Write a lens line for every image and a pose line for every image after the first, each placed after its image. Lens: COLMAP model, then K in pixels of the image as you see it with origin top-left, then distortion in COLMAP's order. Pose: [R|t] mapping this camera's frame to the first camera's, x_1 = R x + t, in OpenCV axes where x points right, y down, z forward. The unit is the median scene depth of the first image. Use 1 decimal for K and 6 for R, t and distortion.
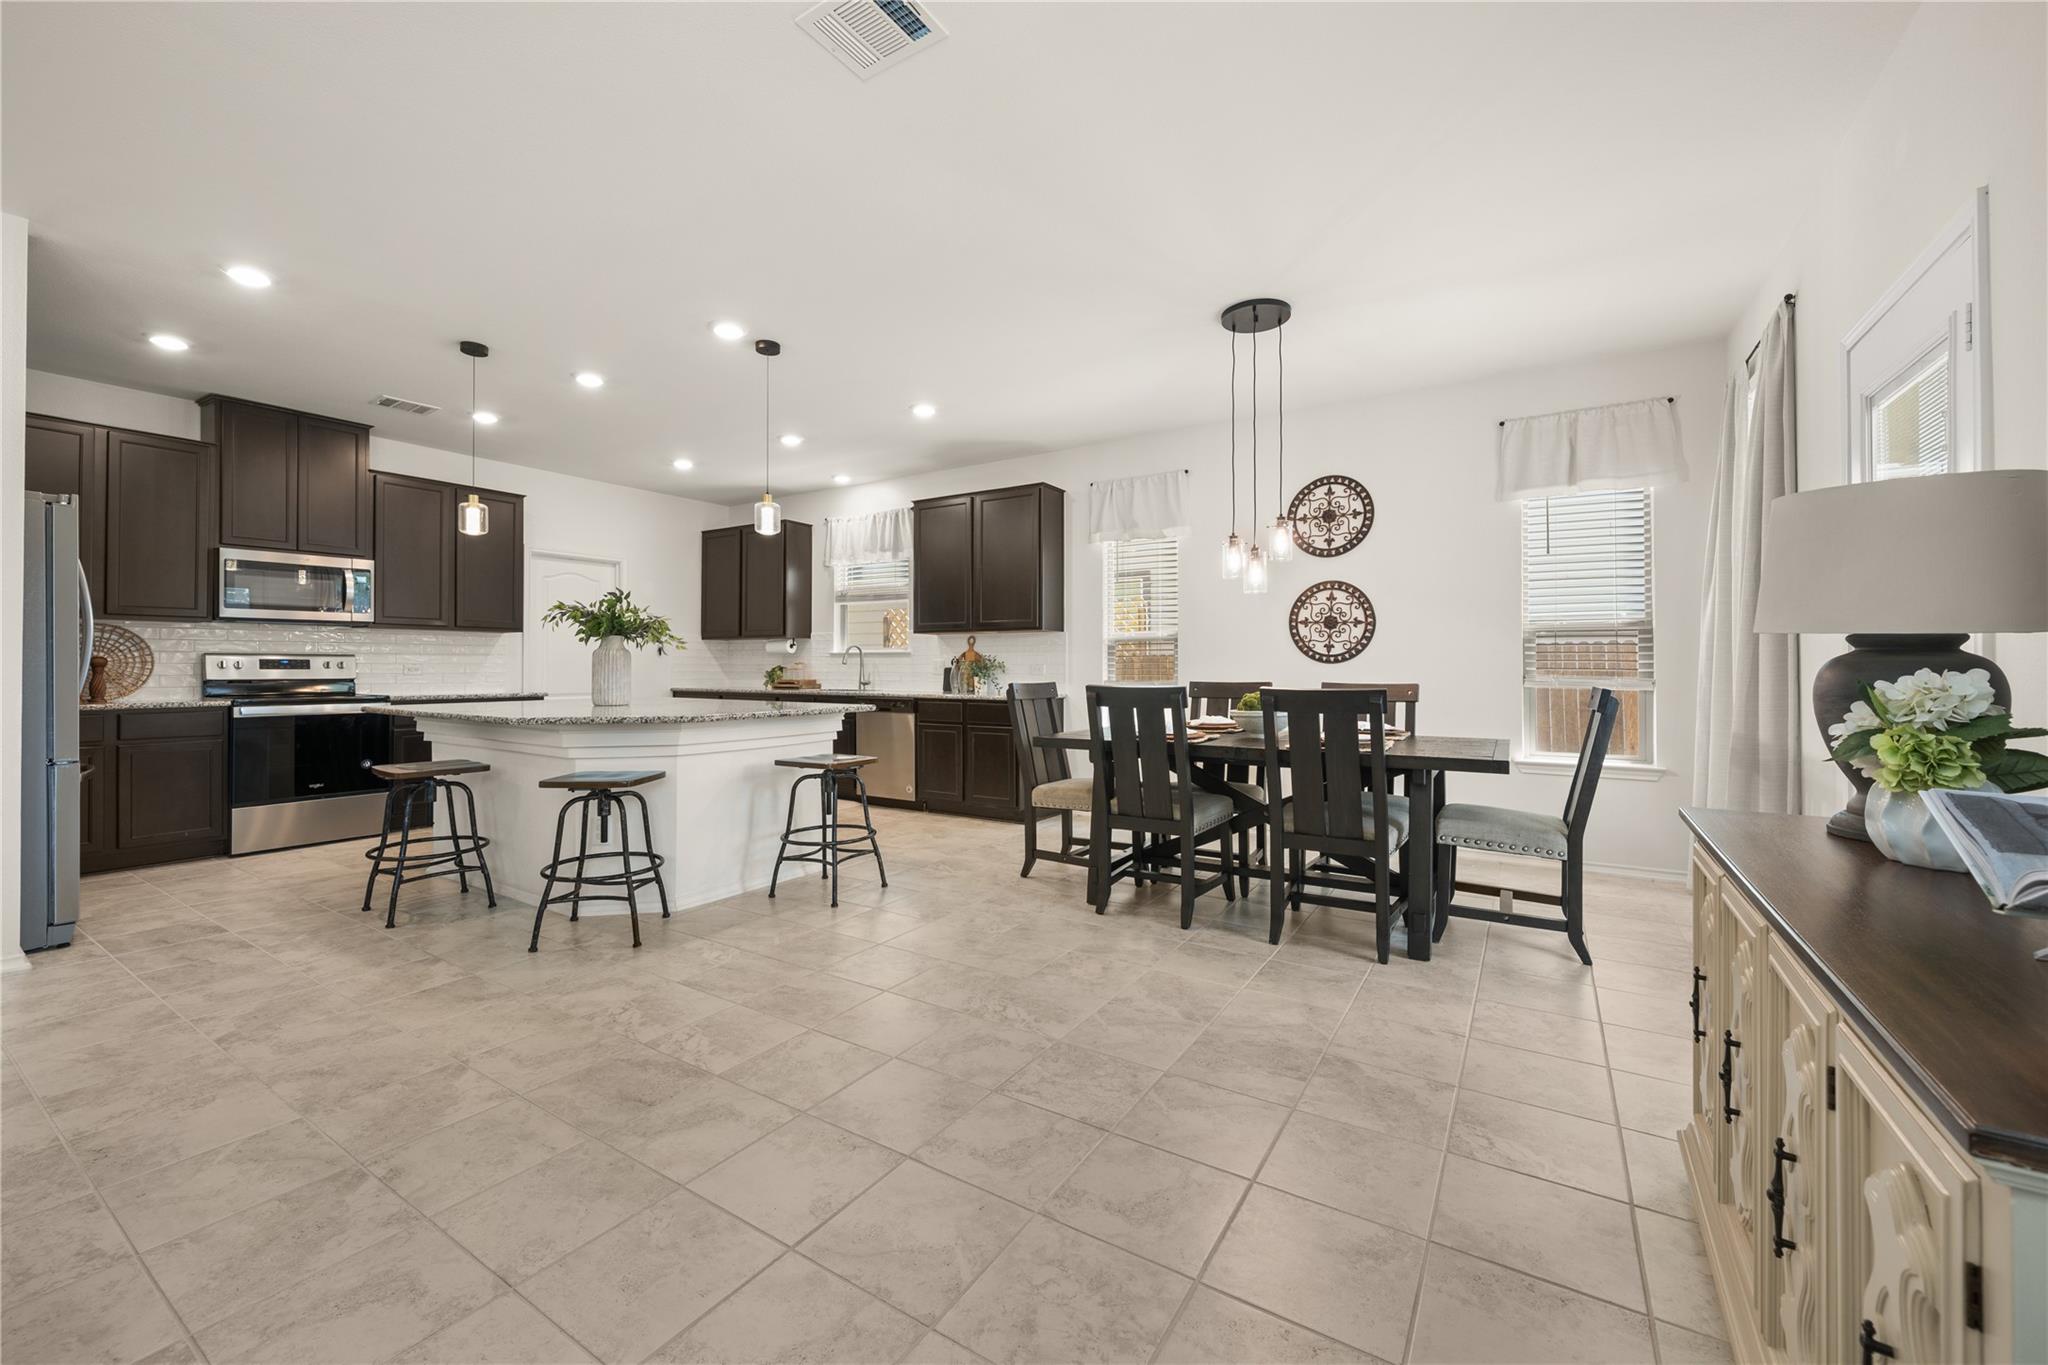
lens RADIAL K [[804.7, 0, 1019.2], [0, 804.7, 661.9], [0, 0, 1]] dist [-0.000996, -0.000152]
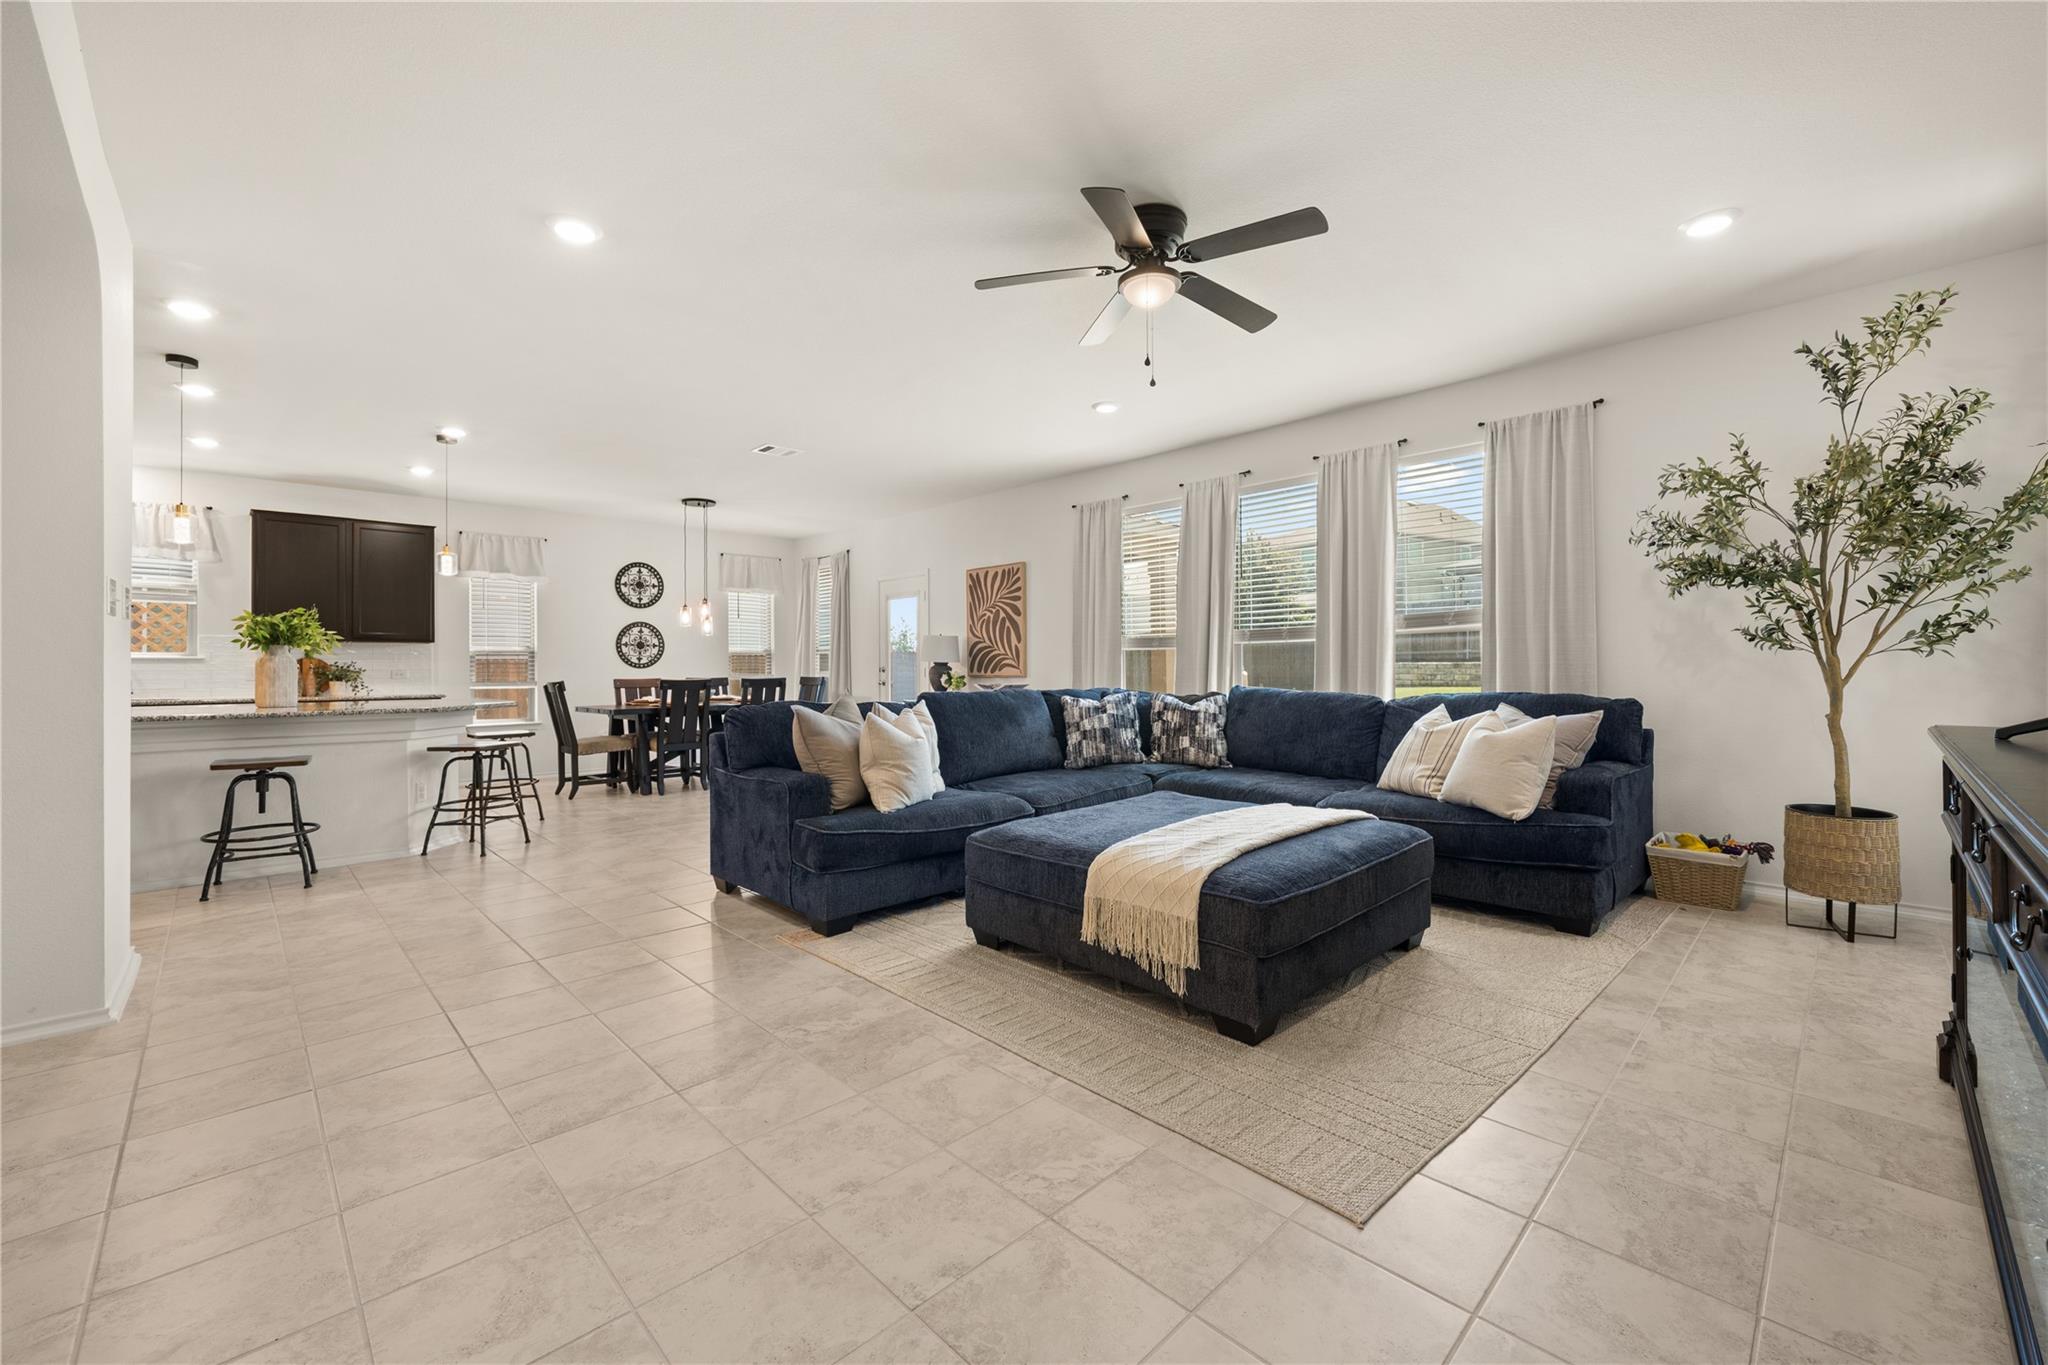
lens RADIAL K [[813.8, 0, 1016.6], [0, 813.8, 671.2], [0, 0, 1]] dist [0.000486, -0.000073]
pose [[0.228079, -0.006259, 0.973623, -1.154647], [0.001169, 0.999980, 0.006155, -0.002104], [-0.973642, -0.000266, 0.228081, -0.210909]]
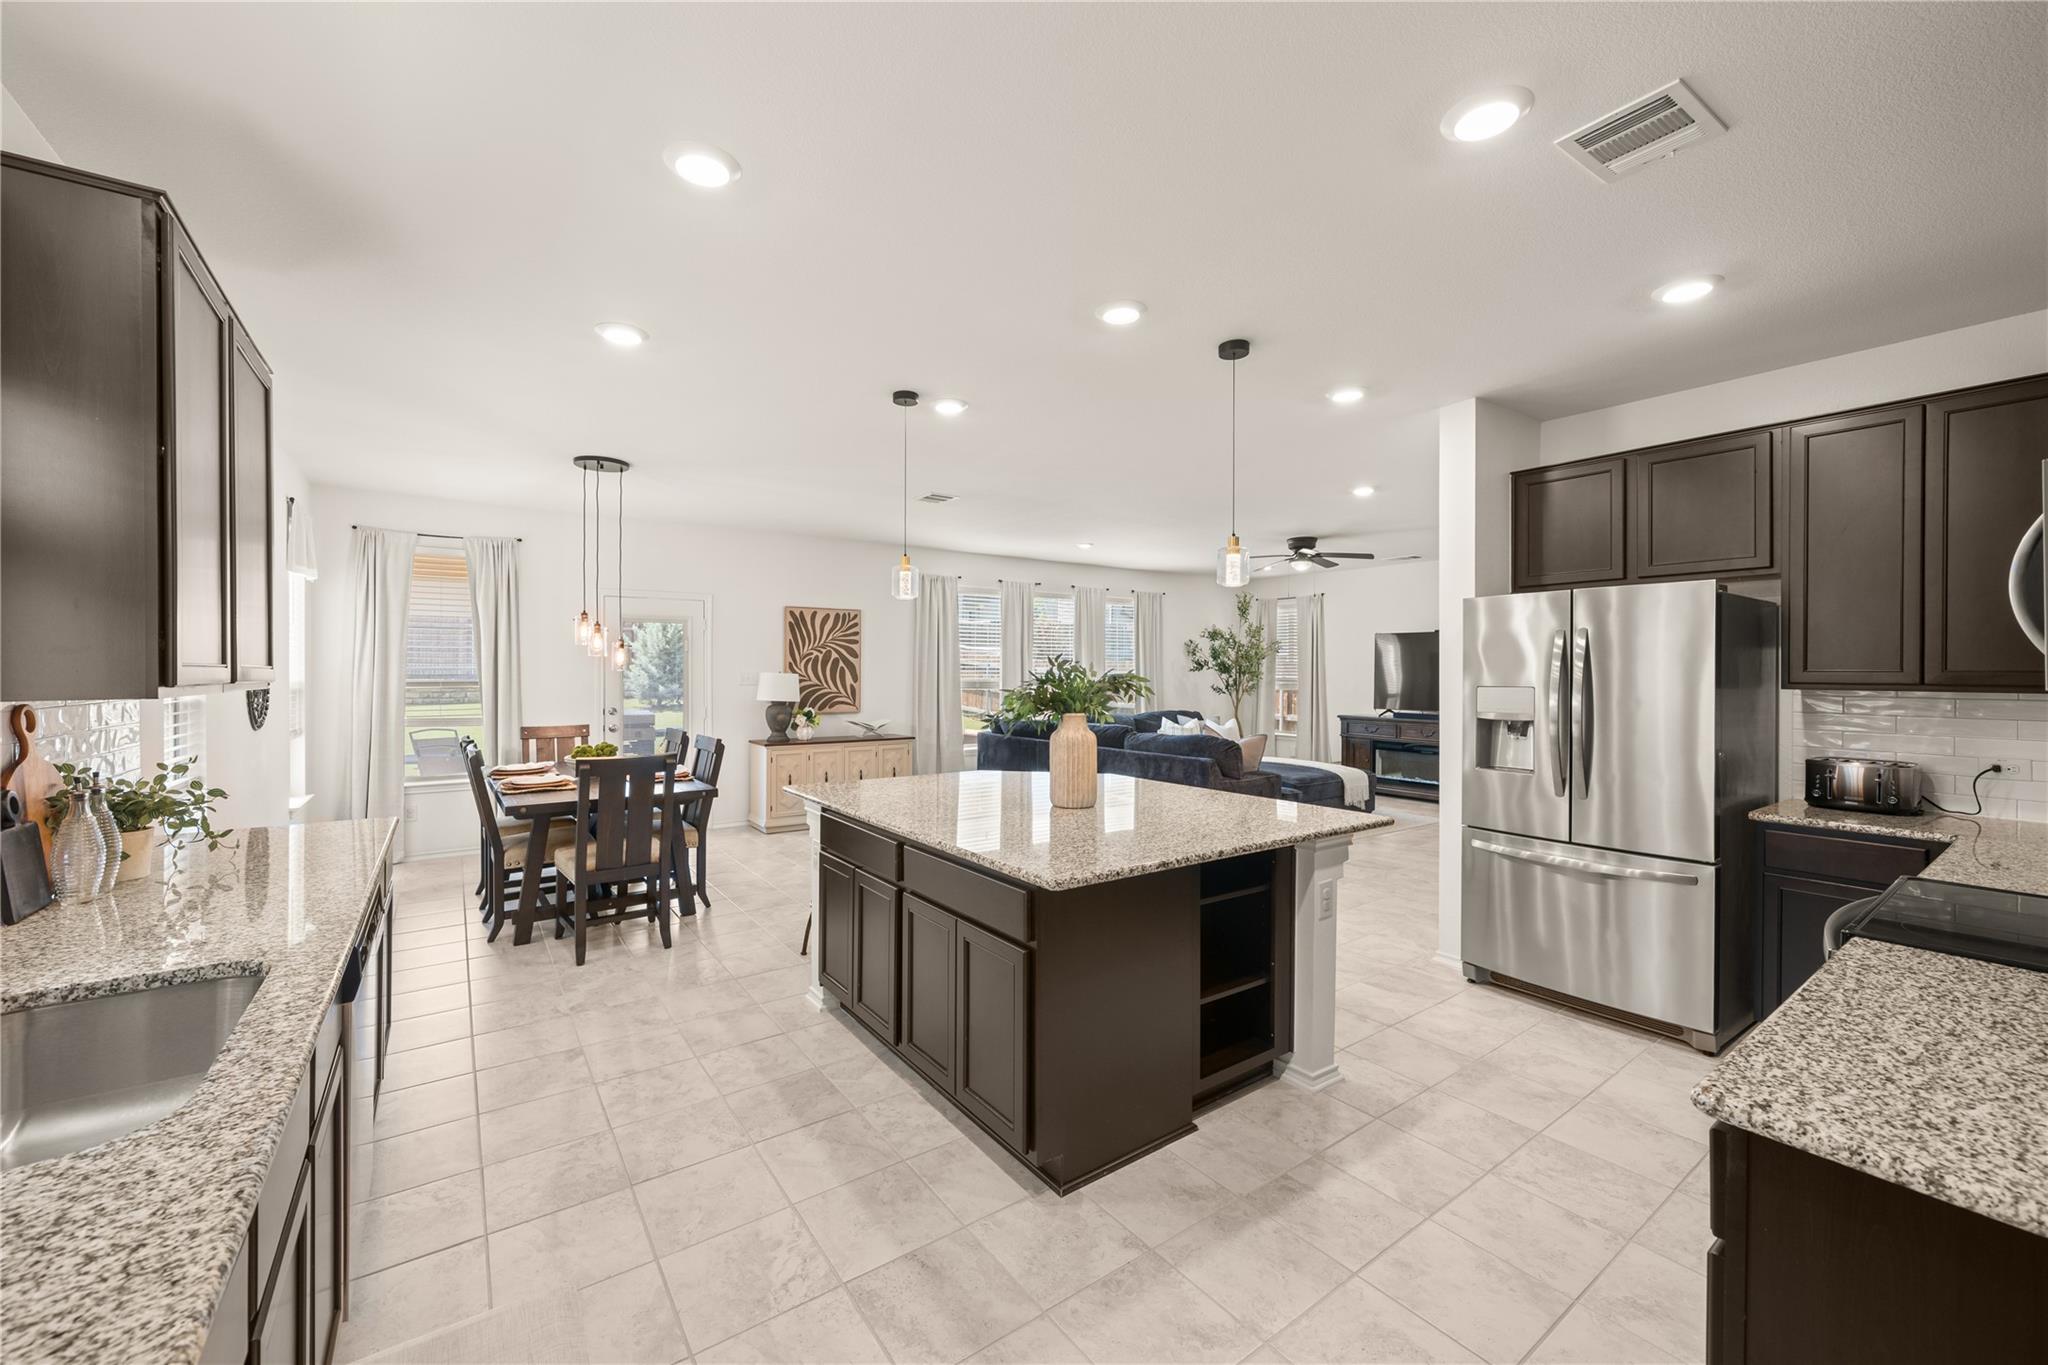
lens RADIAL K [[793.4, 0, 1013.3], [0, 793.4, 677.8], [0, 0, 1]] dist [0.000608, 0.000121]
pose [[-0.926927, -0.004330, 0.375218, -0.615965], [-0.004358, 0.999990, 0.000776, -0.054837], [-0.375217, -0.000916, -0.926936, 1.435287]]
